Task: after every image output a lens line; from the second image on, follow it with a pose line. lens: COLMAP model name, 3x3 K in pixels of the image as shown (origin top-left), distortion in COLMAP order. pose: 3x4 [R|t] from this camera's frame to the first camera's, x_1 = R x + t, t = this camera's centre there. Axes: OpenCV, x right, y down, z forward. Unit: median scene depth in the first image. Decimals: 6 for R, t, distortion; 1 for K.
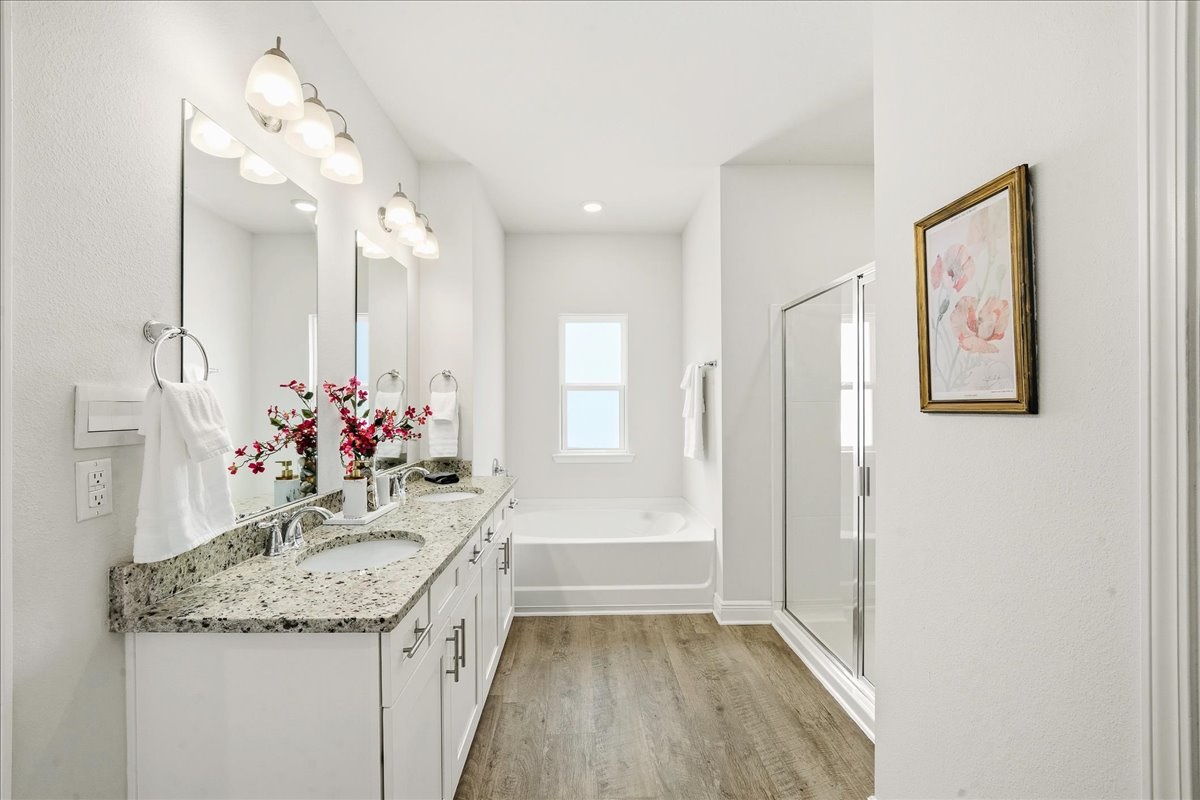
lens RADIAL K [[482.4, 0, 599.6], [0, 482.4, 402.5], [0, 0, 1]] dist [-0.016590, 0.000178]
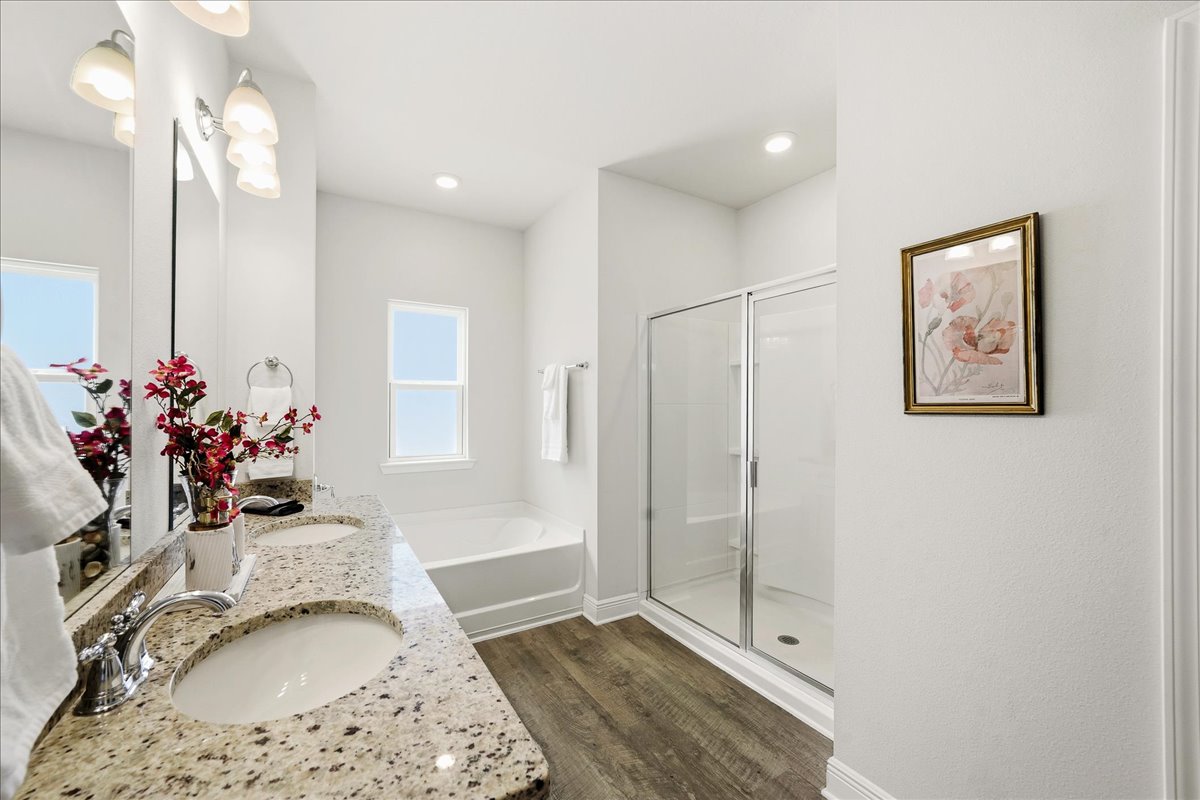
lens RADIAL K [[459.4, 0, 597.7], [0, 459.4, 404.8], [0, 0, 1]] dist [-0.010905, 0.001051]
pose [[0.878333, 0.006478, 0.478005, -0.329993], [-0.006671, 0.999977, -0.001296, 0.003635], [-0.478003, -0.002051, 0.878356, 0.250330]]
